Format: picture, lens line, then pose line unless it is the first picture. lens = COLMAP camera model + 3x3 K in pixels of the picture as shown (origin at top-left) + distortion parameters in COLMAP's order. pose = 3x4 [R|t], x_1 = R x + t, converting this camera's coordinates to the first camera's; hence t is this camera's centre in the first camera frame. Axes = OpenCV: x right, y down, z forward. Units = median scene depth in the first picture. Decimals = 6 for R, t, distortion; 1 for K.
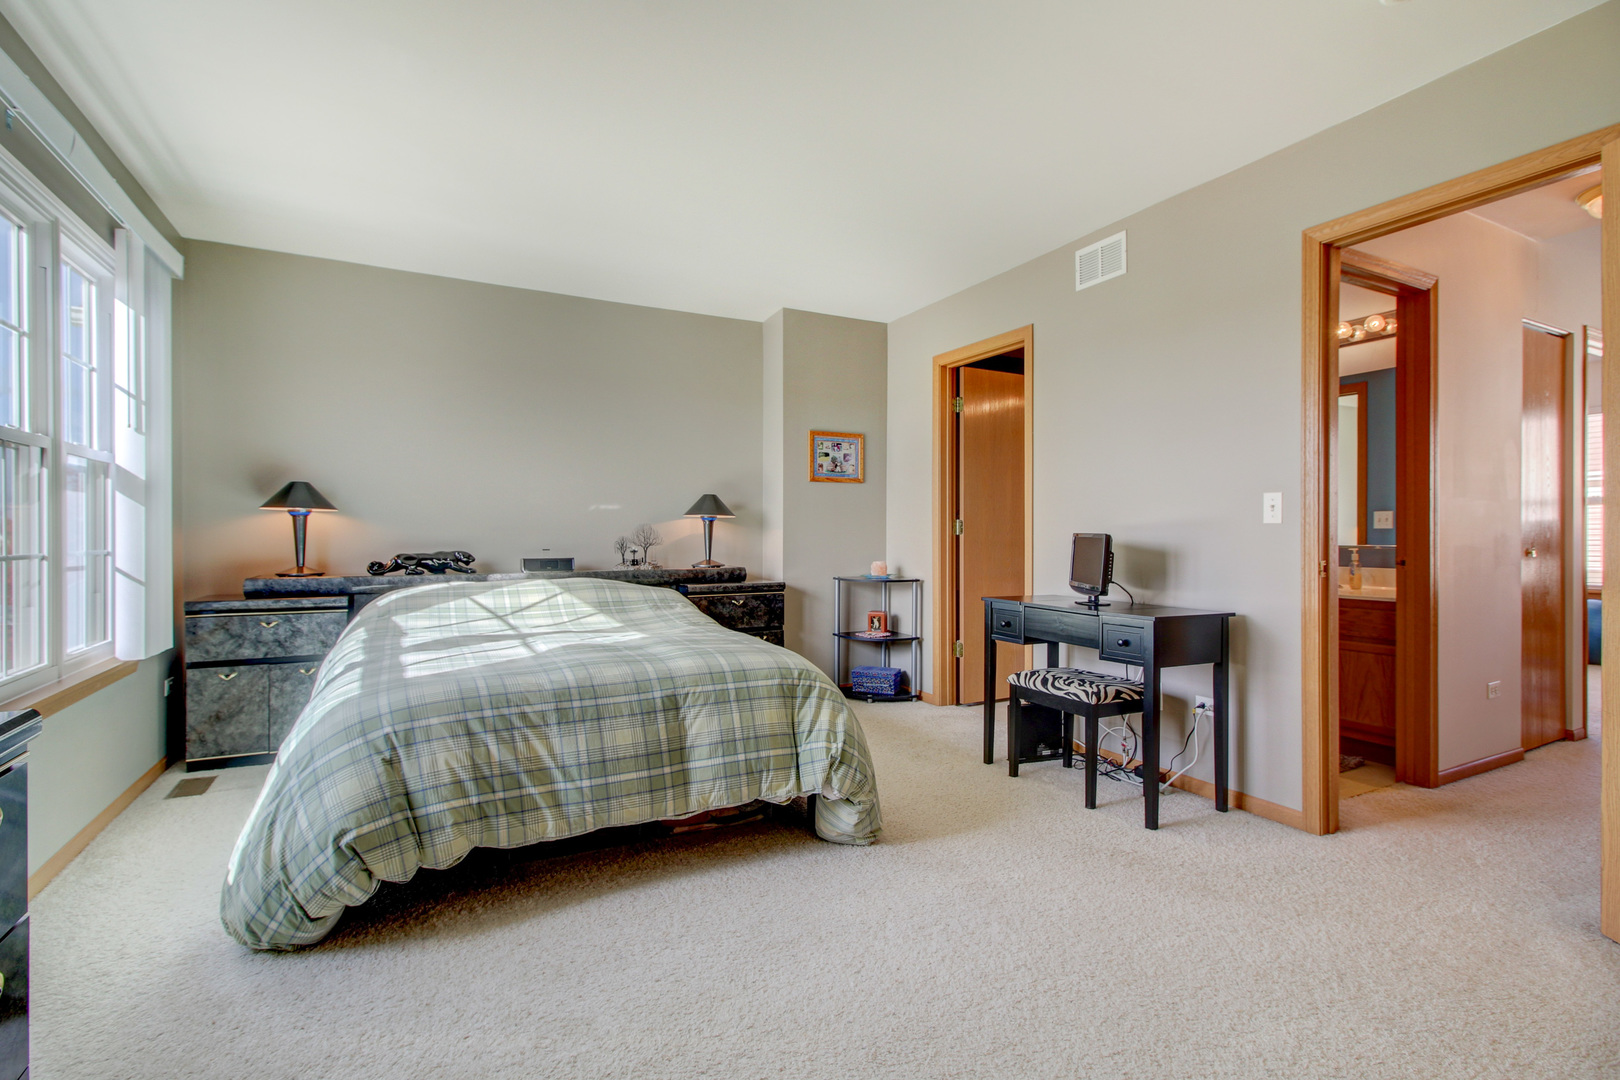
lens RADIAL K [[758.4, 0, 806.4], [0, 758.4, 533.9], [0, 0, 1]] dist [0.006991, -0.003182]
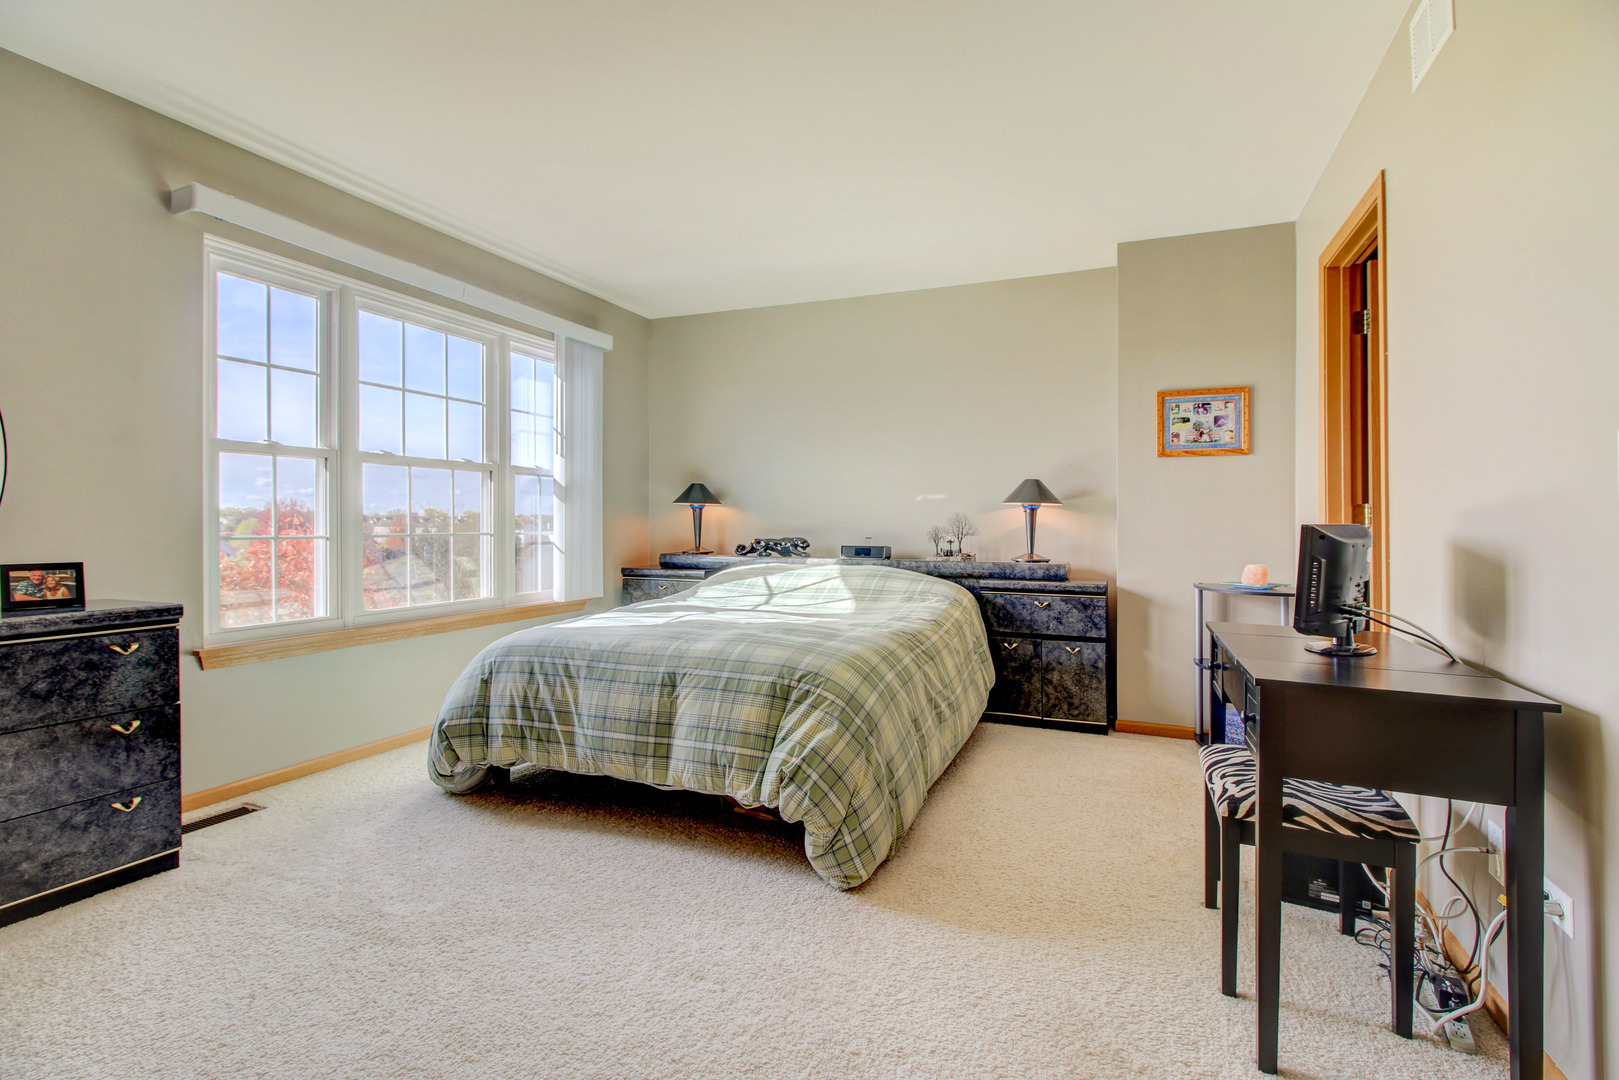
lens RADIAL K [[758.0, 0, 778.7], [0, 758.0, 515.4], [0, 0, 1]] dist [0.006991, -0.003182]
pose [[0.633099, -0.003883, -0.774061, 0.607881], [-0.005757, 0.999936, -0.009725, 0.000055], [0.774049, 0.010613, 0.633037, 0.355410]]
